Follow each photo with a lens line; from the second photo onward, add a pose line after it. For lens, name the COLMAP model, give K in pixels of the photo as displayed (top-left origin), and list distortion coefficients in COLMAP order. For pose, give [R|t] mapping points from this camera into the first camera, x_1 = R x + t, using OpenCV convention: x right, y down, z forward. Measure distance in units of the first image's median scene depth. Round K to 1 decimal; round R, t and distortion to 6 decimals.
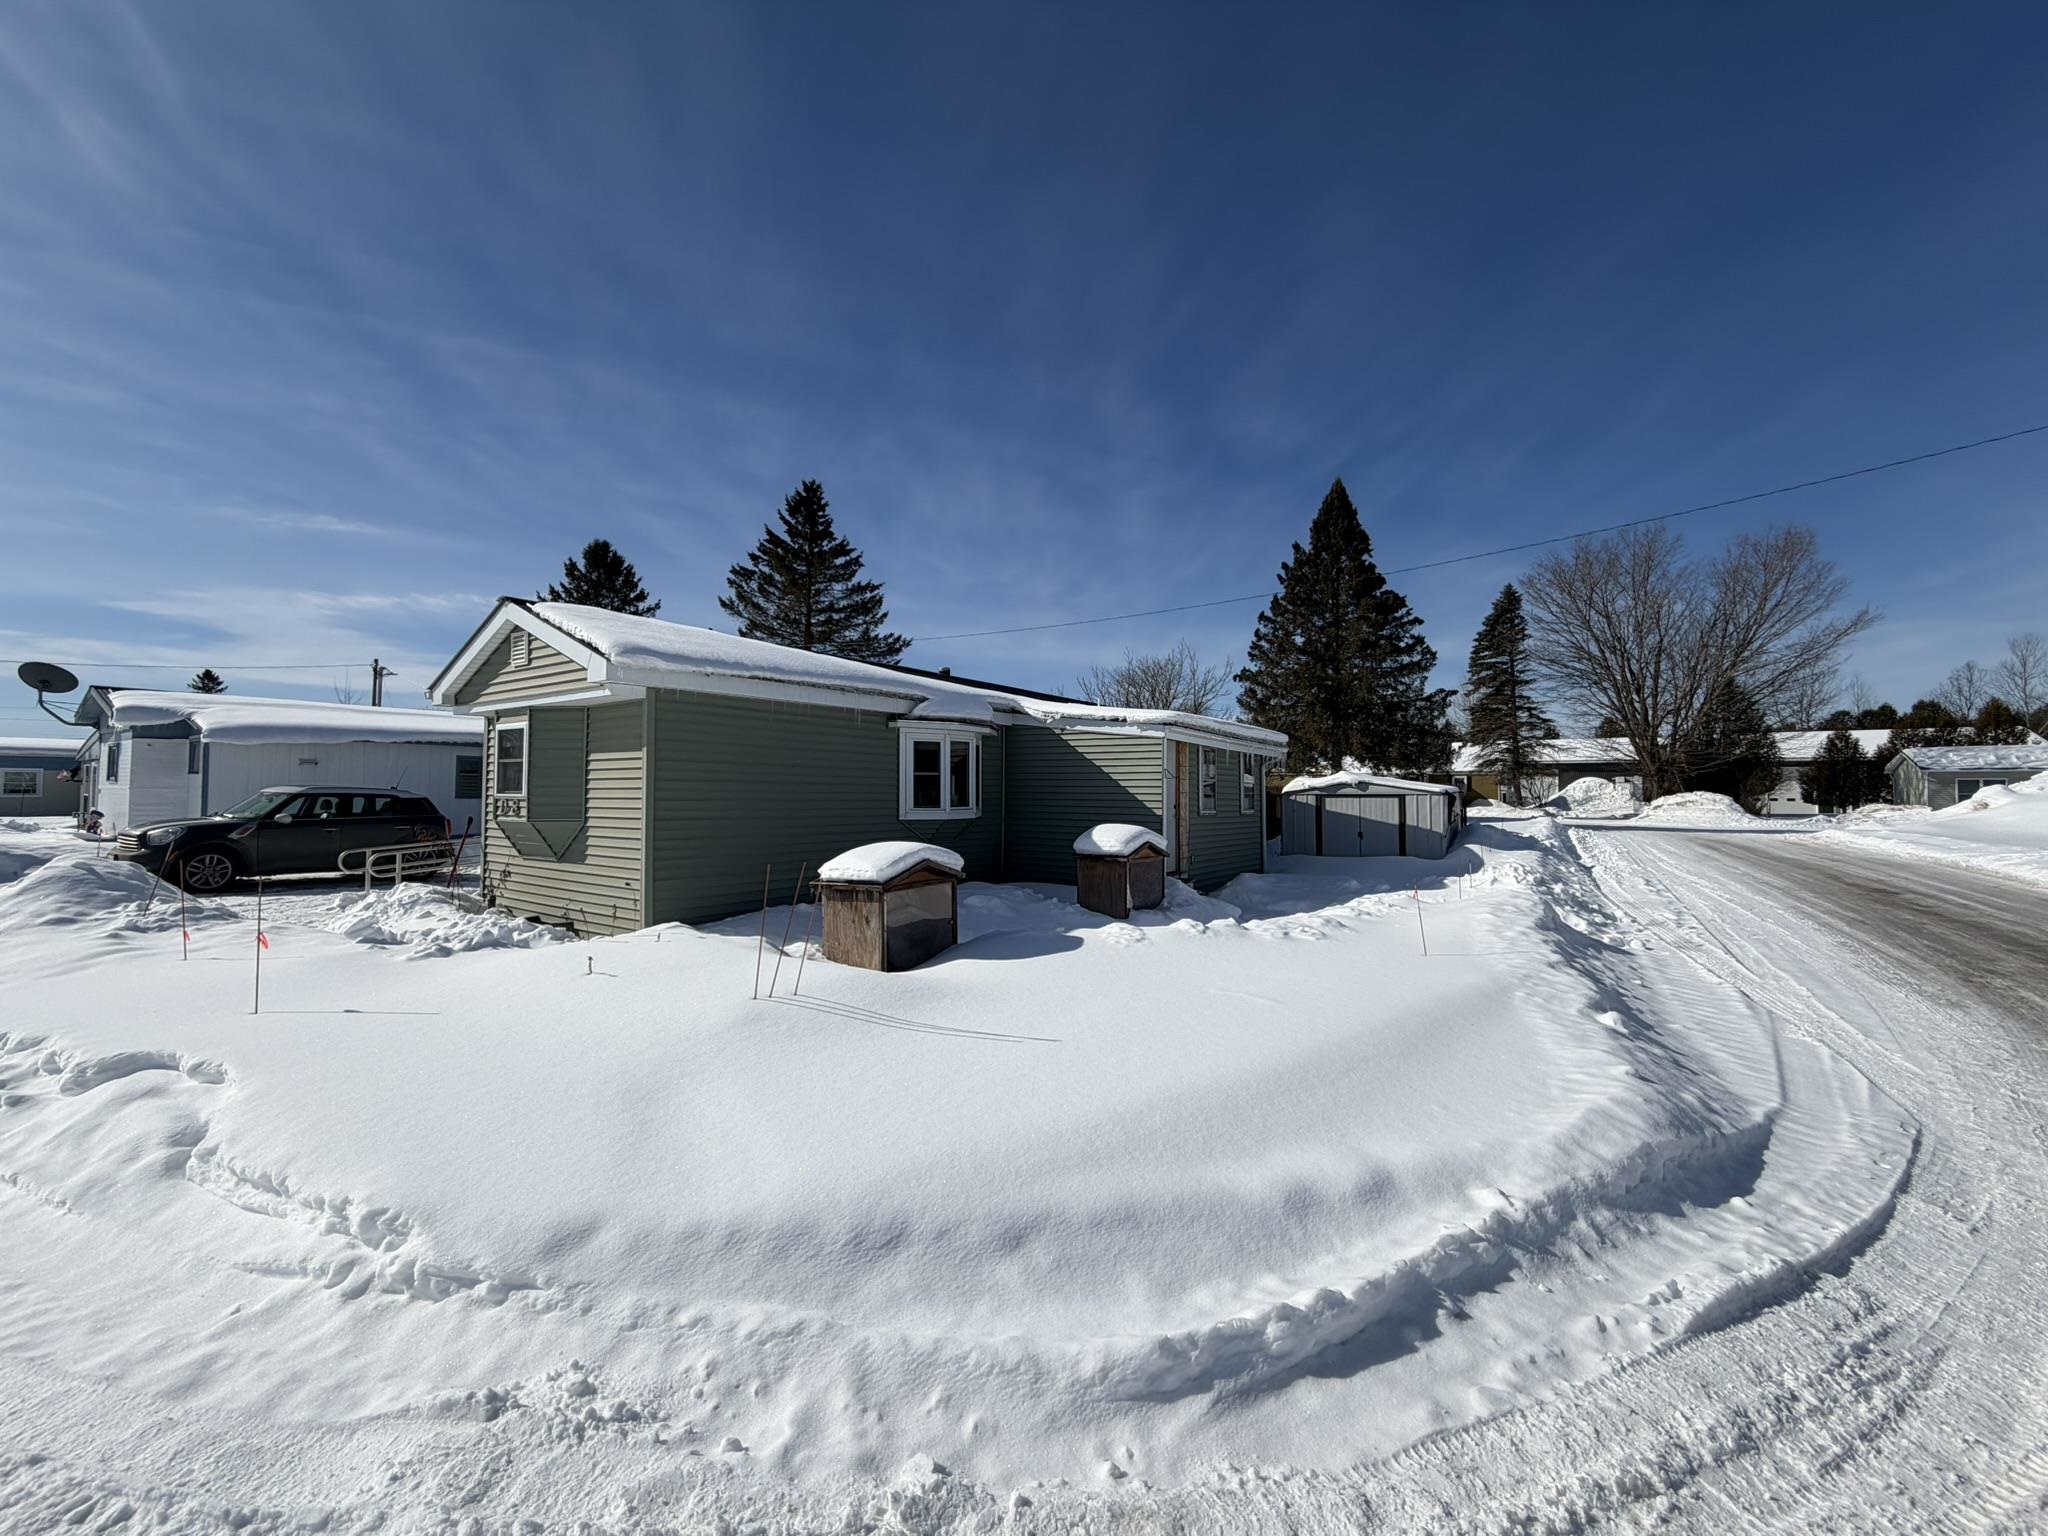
lens RADIAL K [[815.3, 0, 1009.8], [0, 815.3, 771.3], [0, 0, 1]] dist [-0.000507, 0.000021]
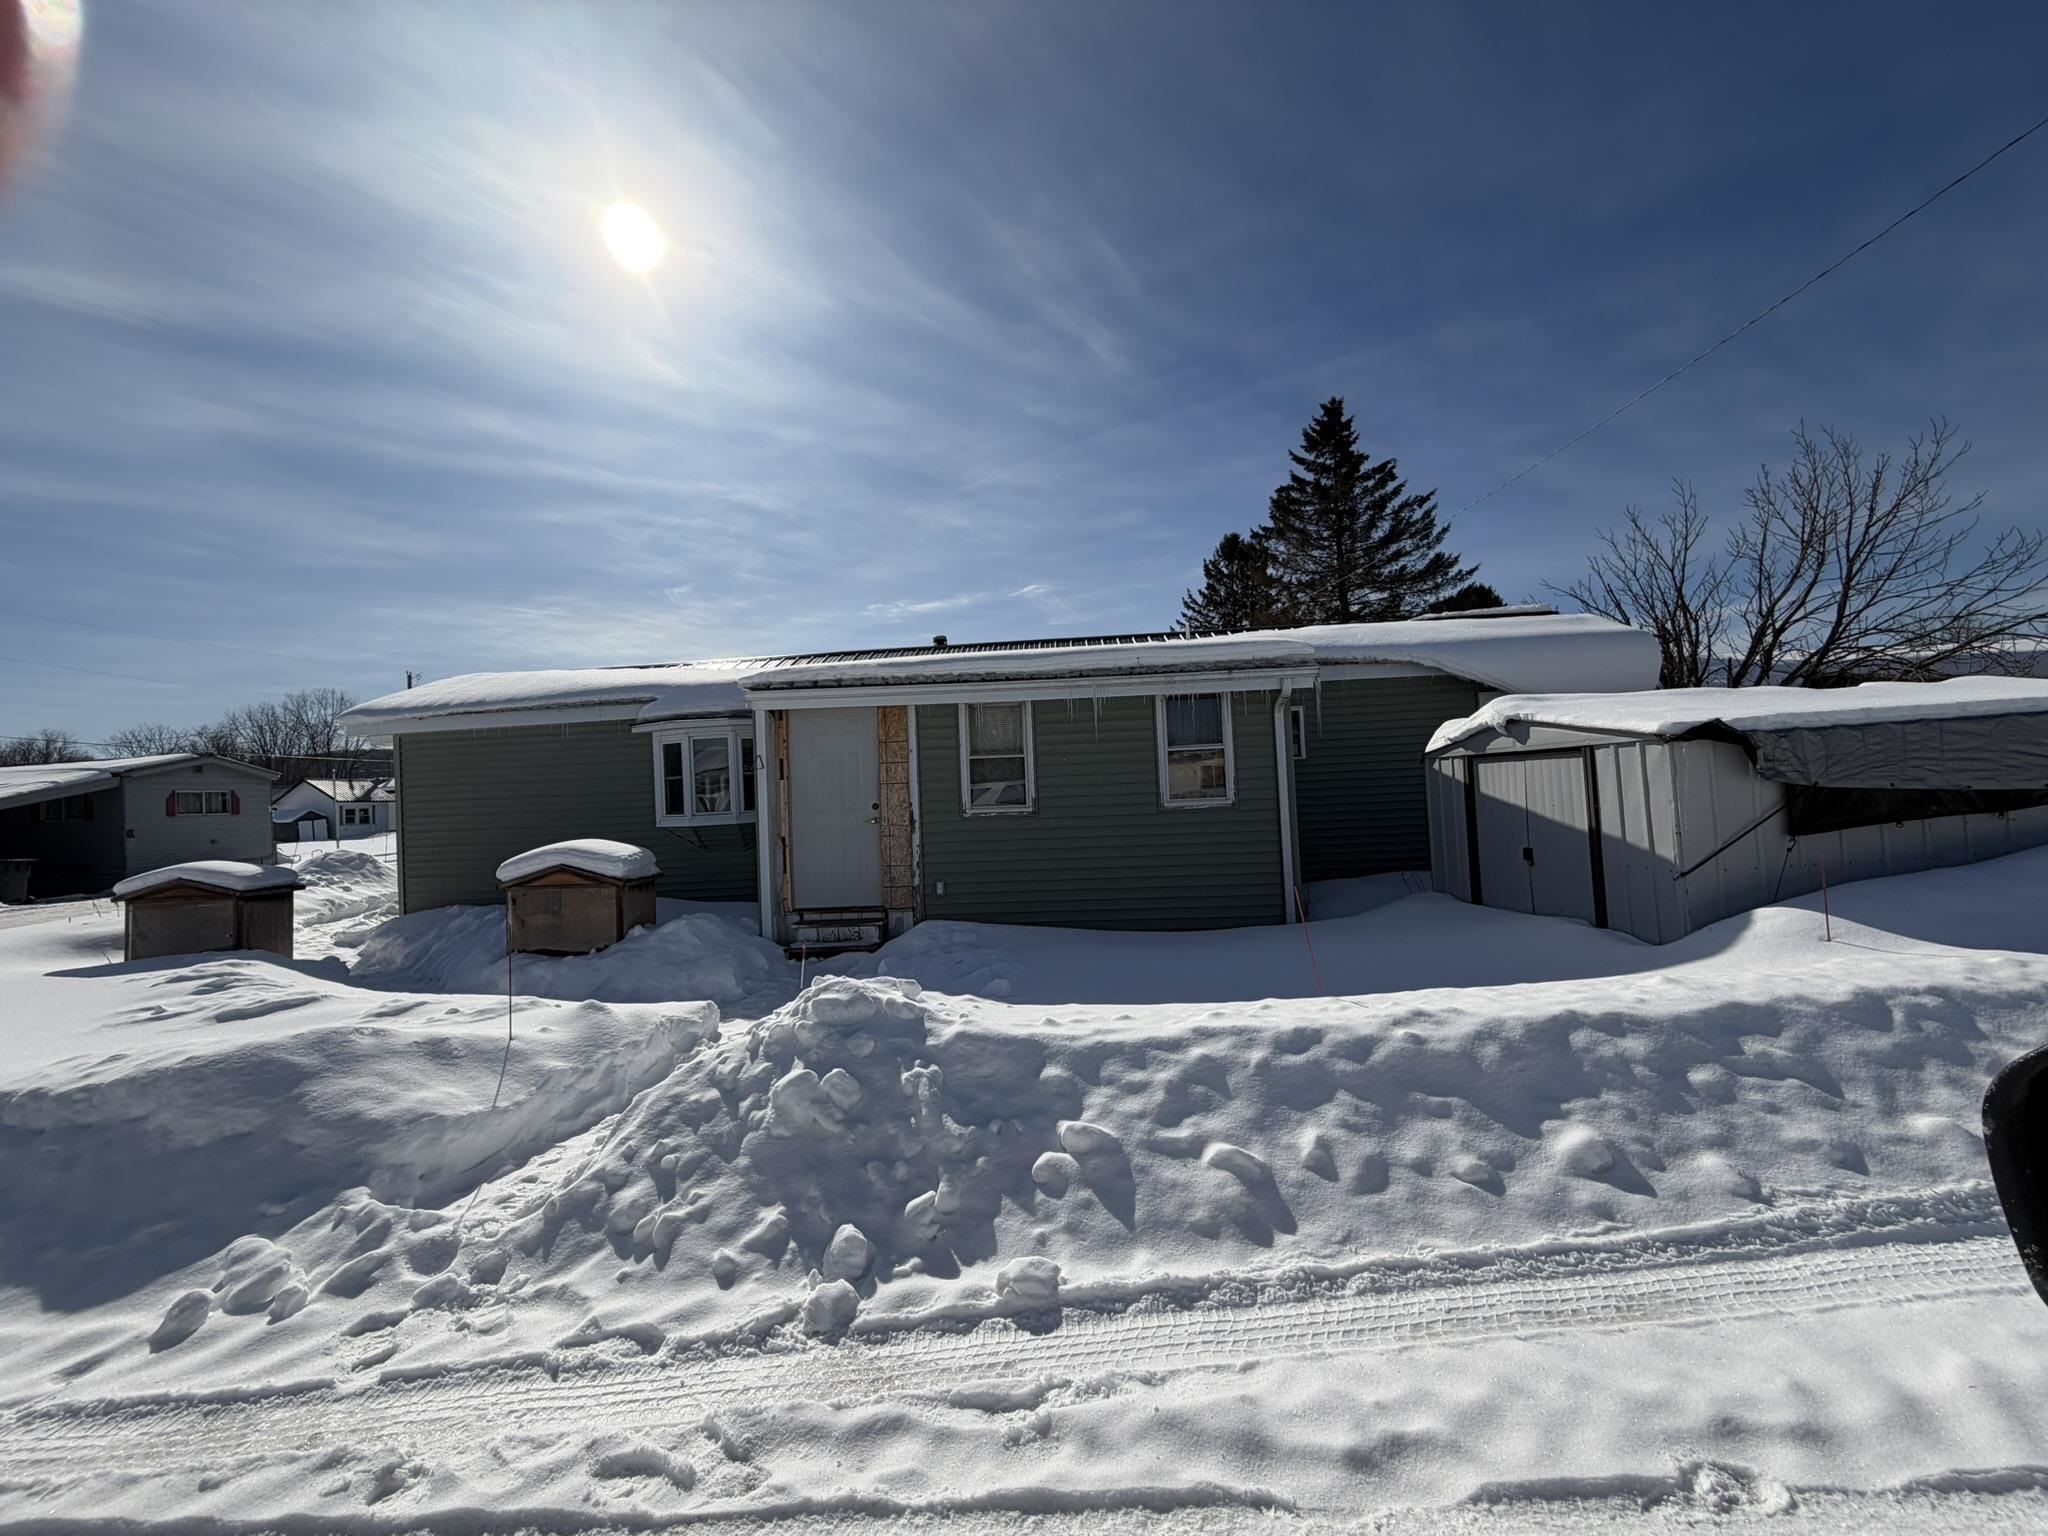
lens RADIAL K [[815.3, 0, 1009.8], [0, 815.3, 771.3], [0, 0, 1]] dist [-0.000507, 0.000021]
pose [[0.532241, -0.047790, -0.845243, 0.629087], [0.073349, 0.997254, -0.010197, 0.023397], [0.843409, -0.056571, 0.534285, 0.579413]]
